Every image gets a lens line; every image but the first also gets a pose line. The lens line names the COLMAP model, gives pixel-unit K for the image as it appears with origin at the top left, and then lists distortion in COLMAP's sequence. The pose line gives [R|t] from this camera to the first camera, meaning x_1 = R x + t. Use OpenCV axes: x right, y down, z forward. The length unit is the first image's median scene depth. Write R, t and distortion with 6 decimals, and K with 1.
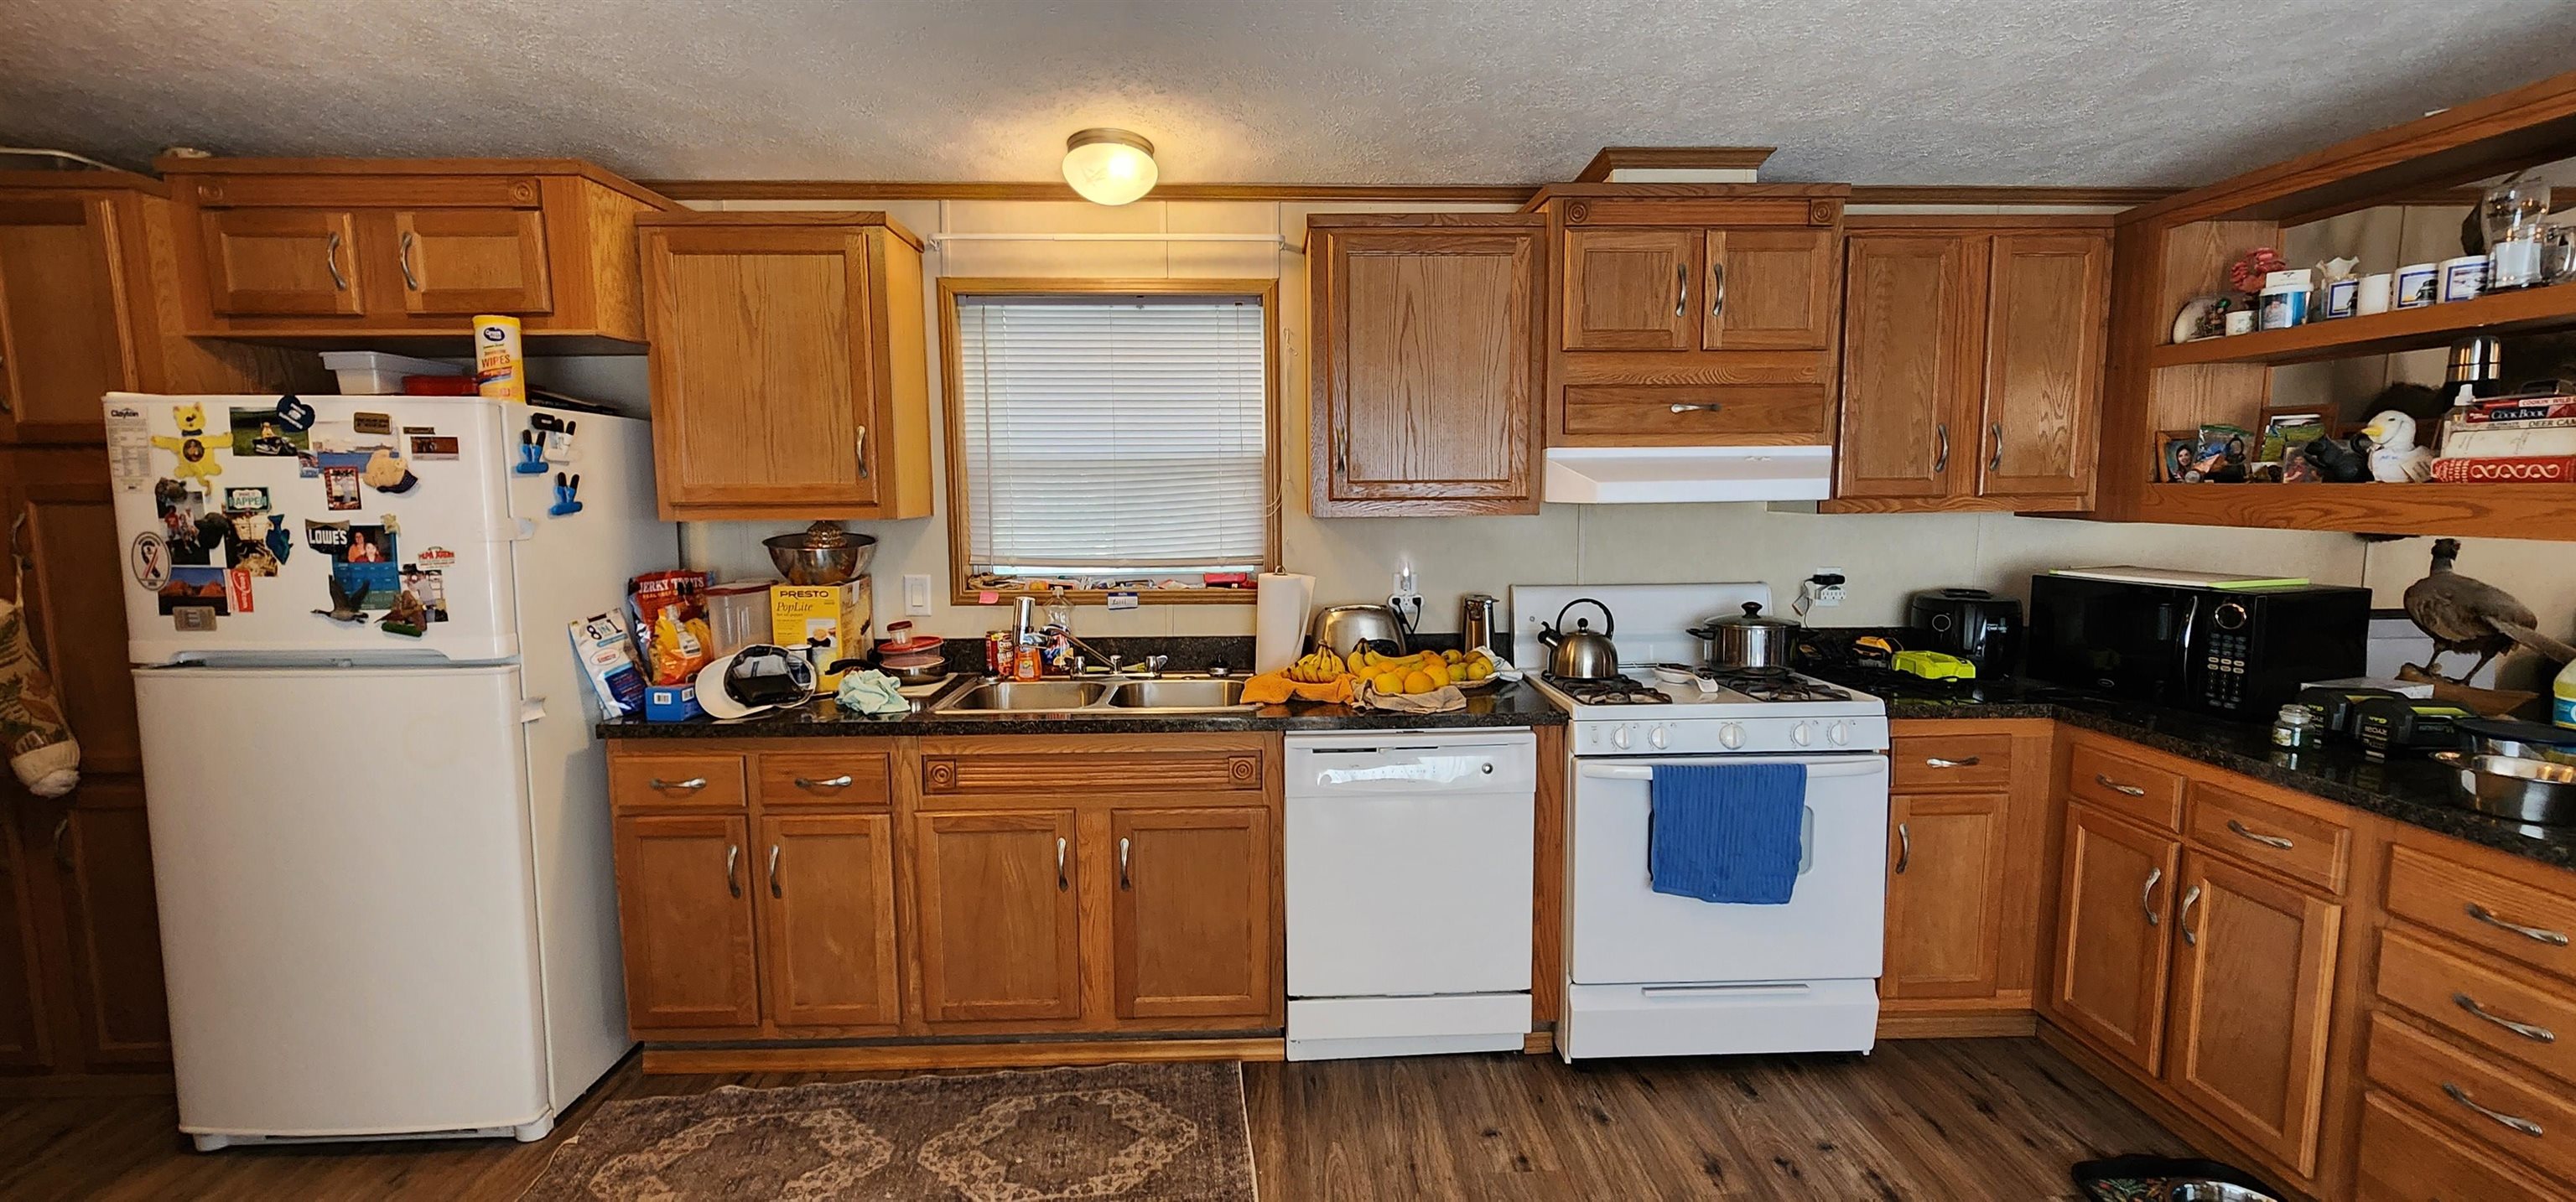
lens RADIAL K [[1064.1, 0, 1285.7], [0, 1064.1, 599.0], [0, 0, 1]] dist [-0.005218, 0.001171]
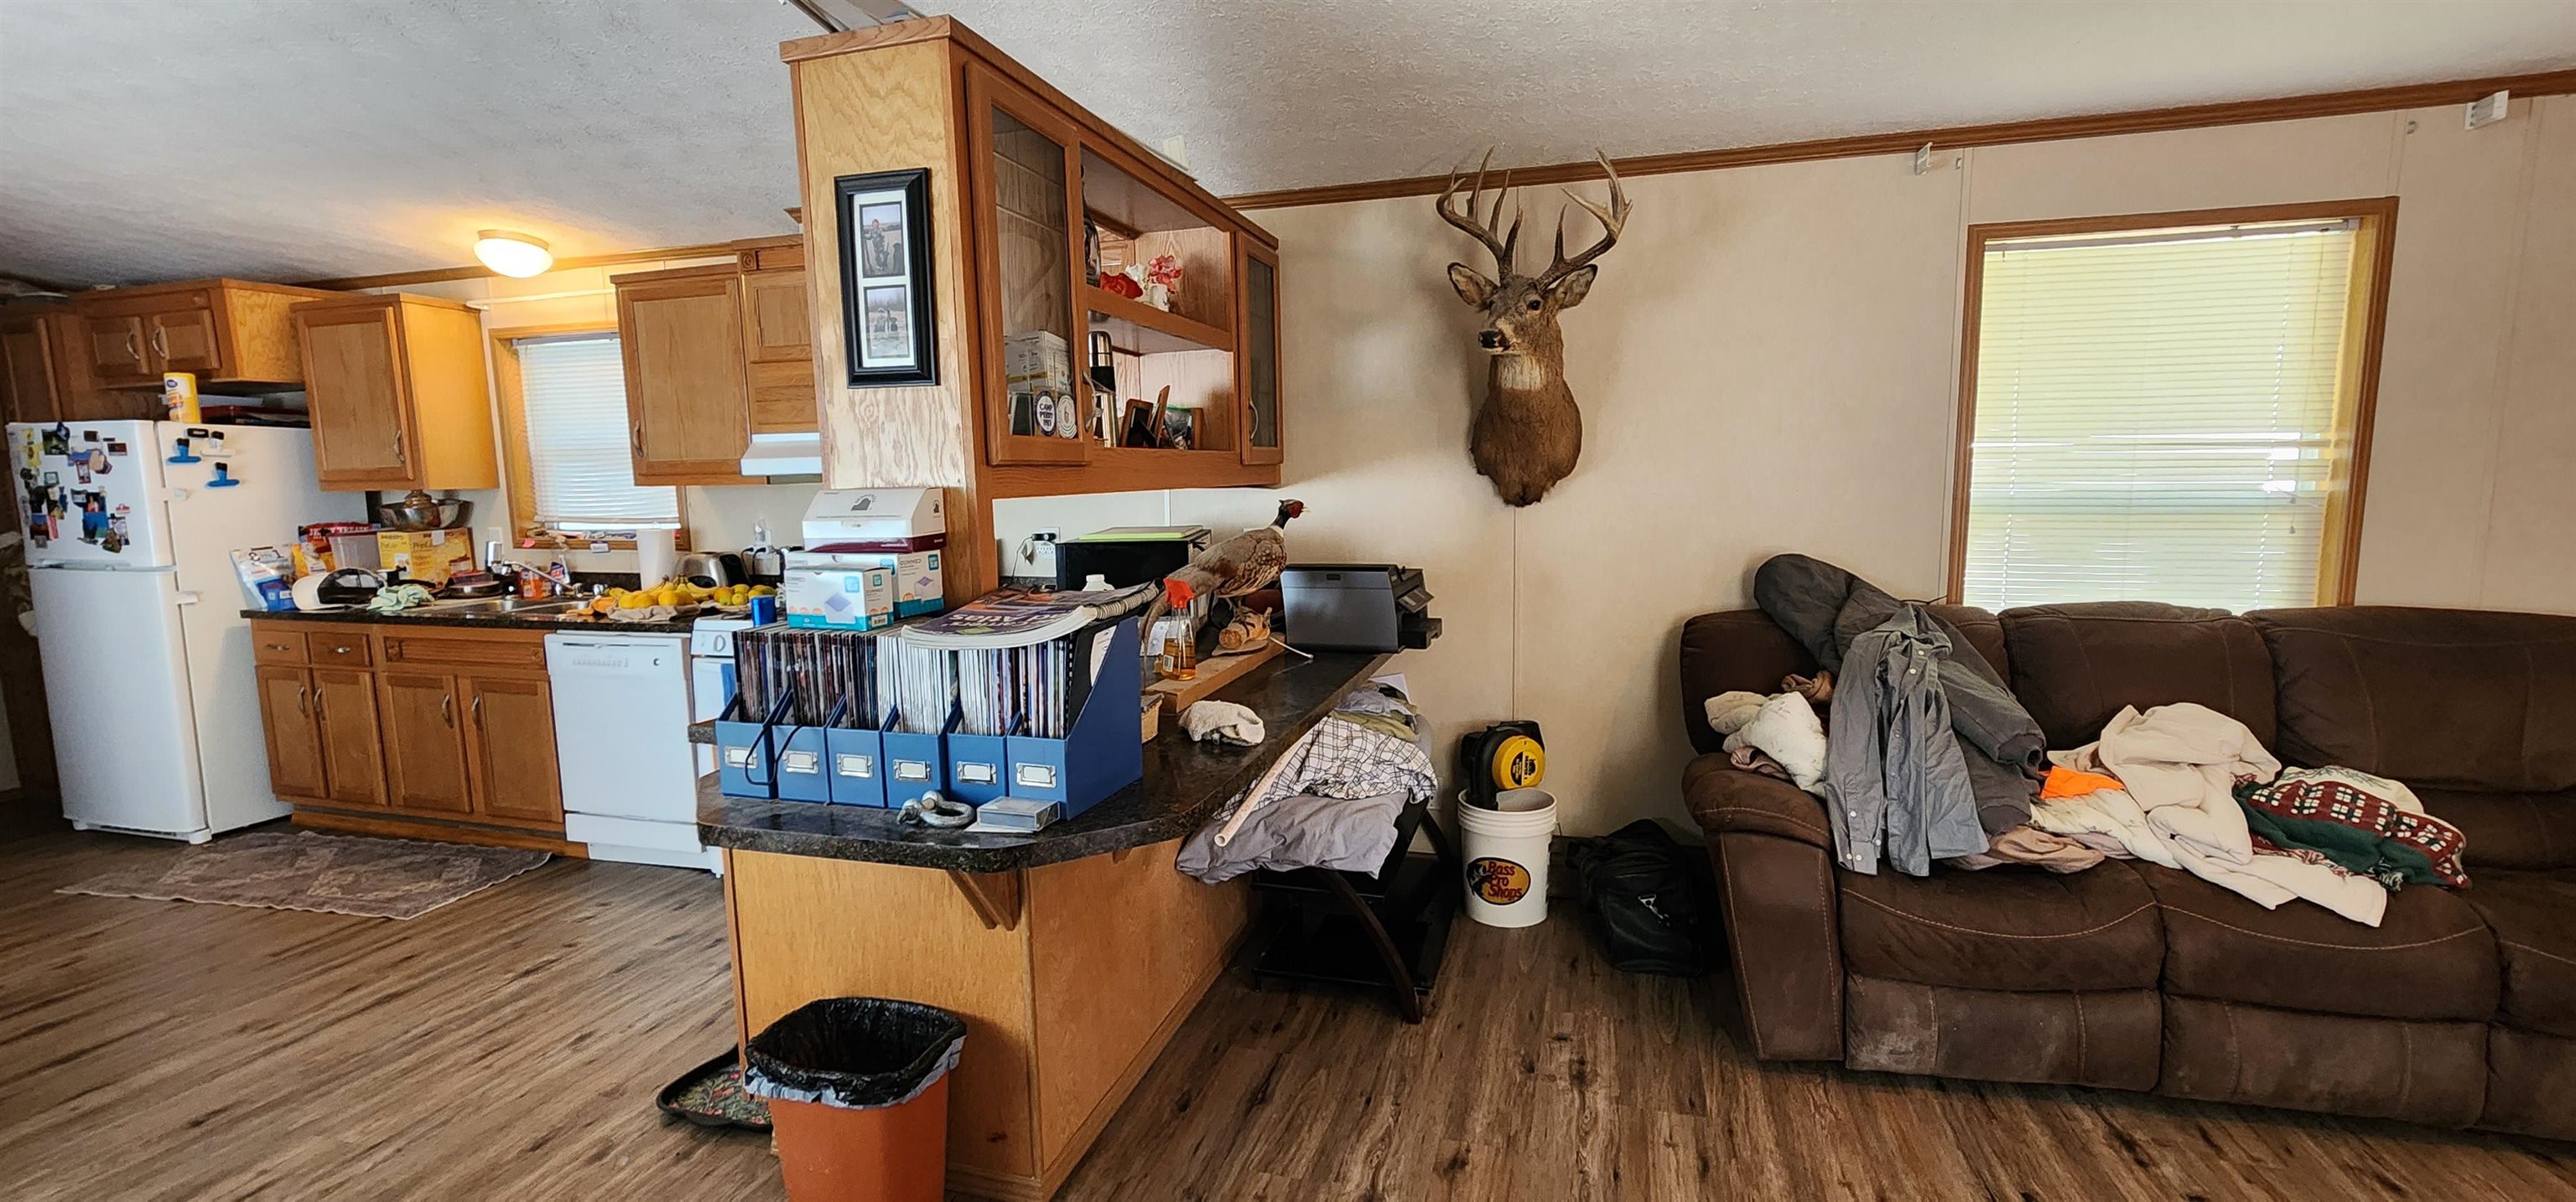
lens RADIAL K [[1064.1, 0, 1312.1], [0, 1064.1, 604.3], [0, 0, 1]] dist [-0.005218, 0.001171]
pose [[0.951127, 0.029742, -0.307365, 1.527412], [-0.023576, 0.999440, 0.023756, 0.028728], [0.307900, -0.015349, 0.951295, -0.088838]]
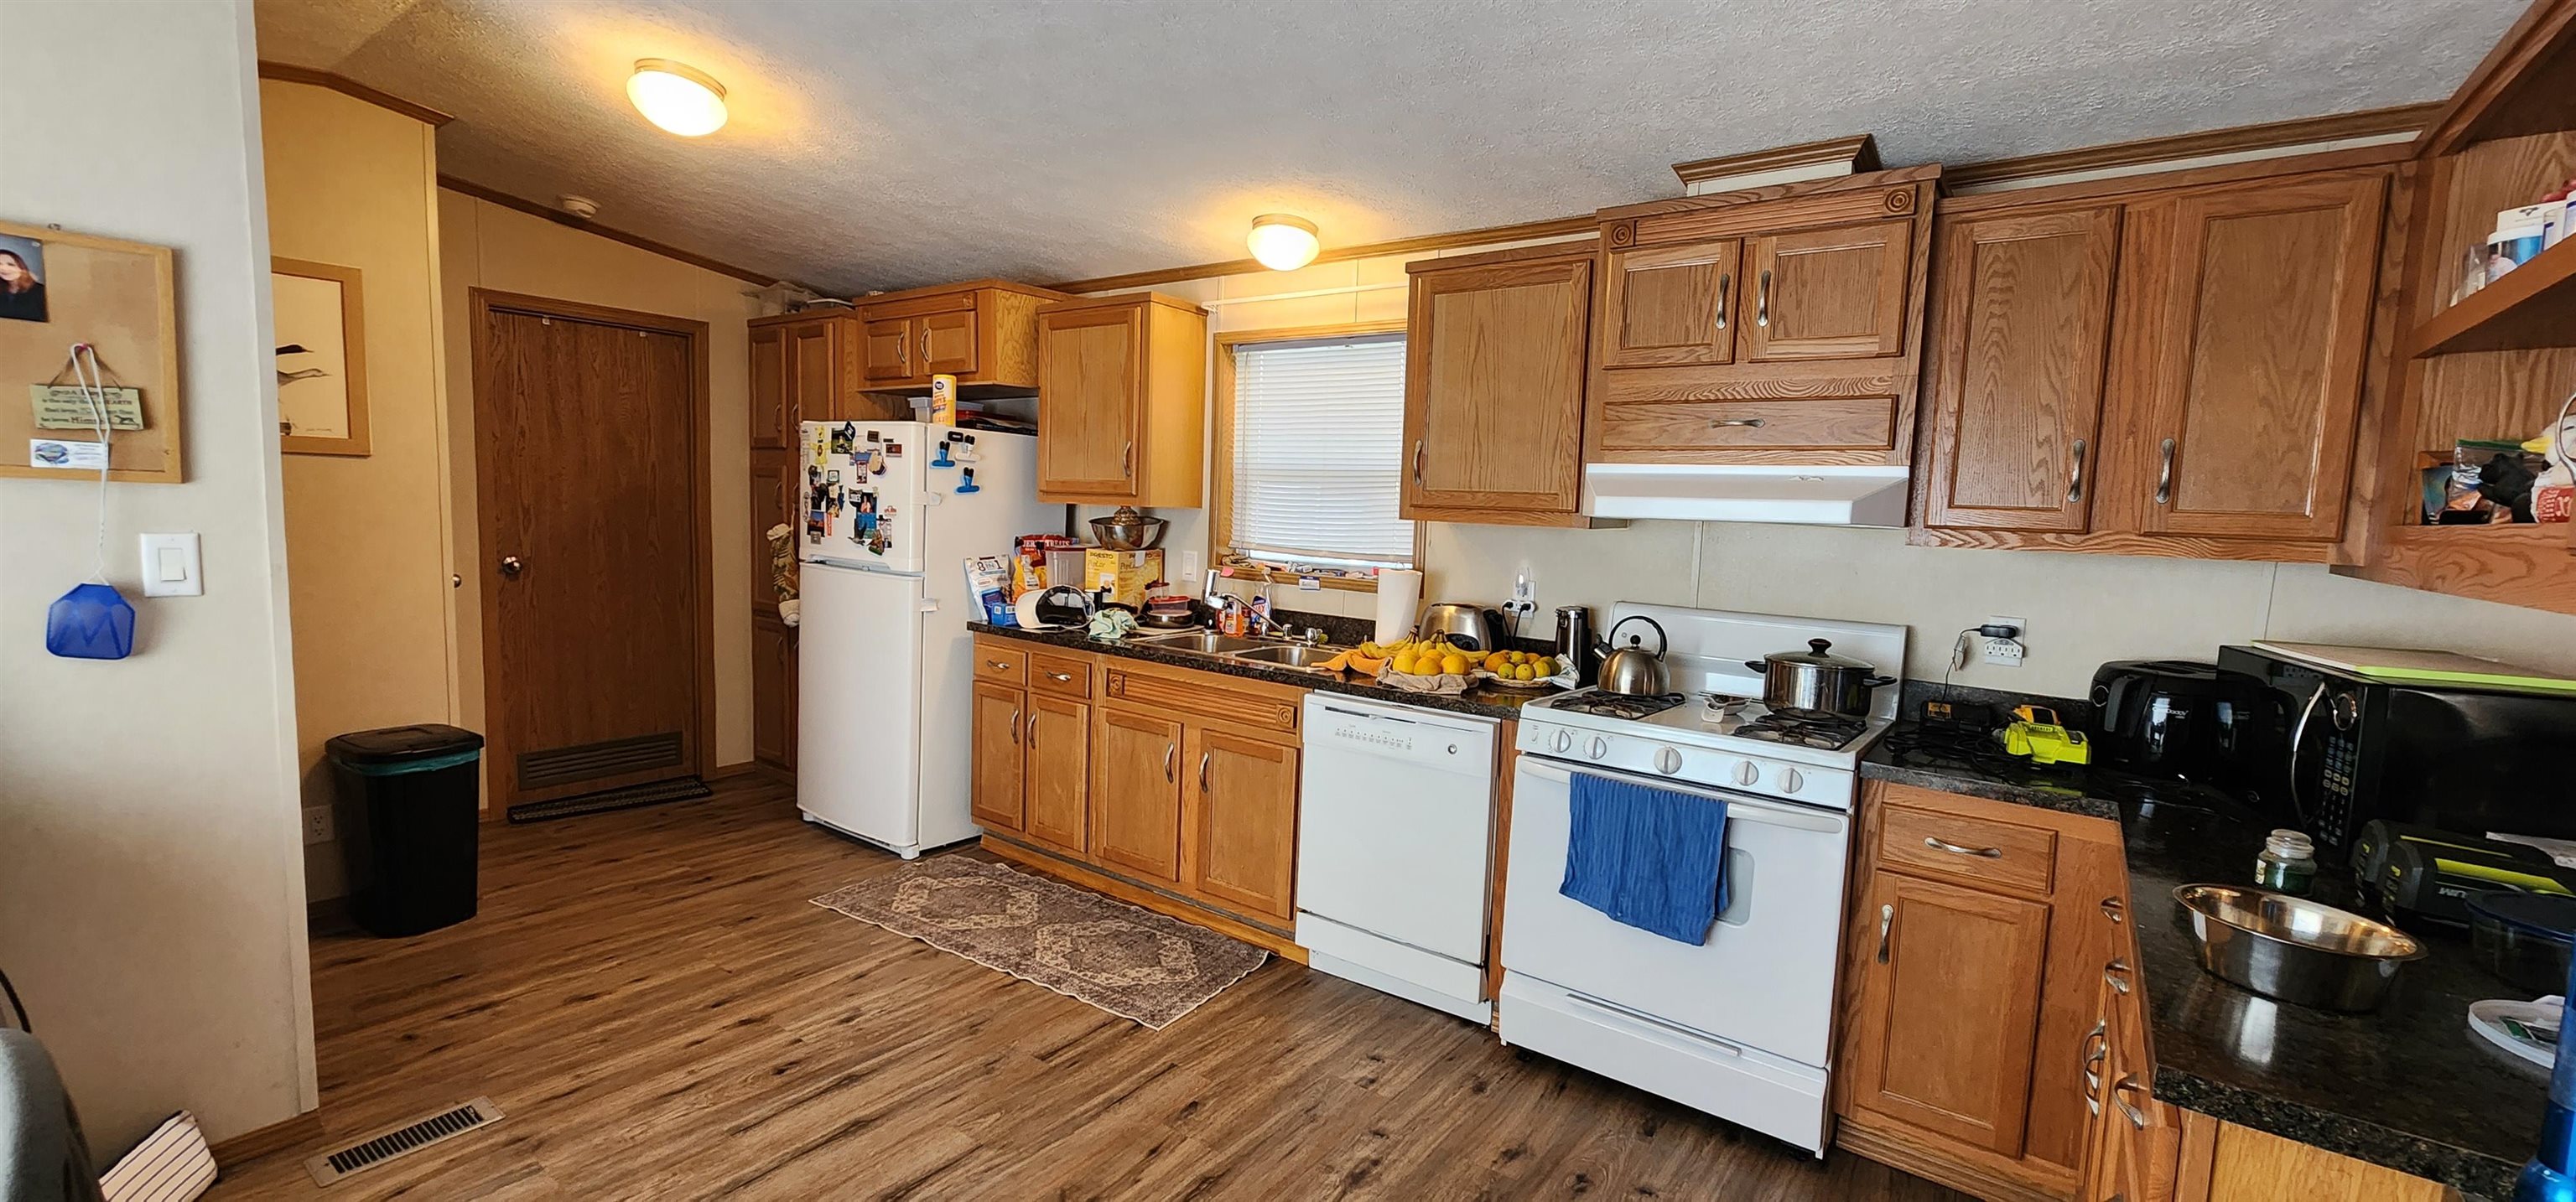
lens RADIAL K [[1064.1, 0, 1298.5], [0, 1064.1, 600.6], [0, 0, 1]] dist [-0.005218, 0.001171]
pose [[0.781117, 0.094473, -0.617196, 0.765107], [-0.111018, 0.993751, 0.011608, 0.011199], [0.614436, 0.059453, 0.786724, 0.024086]]
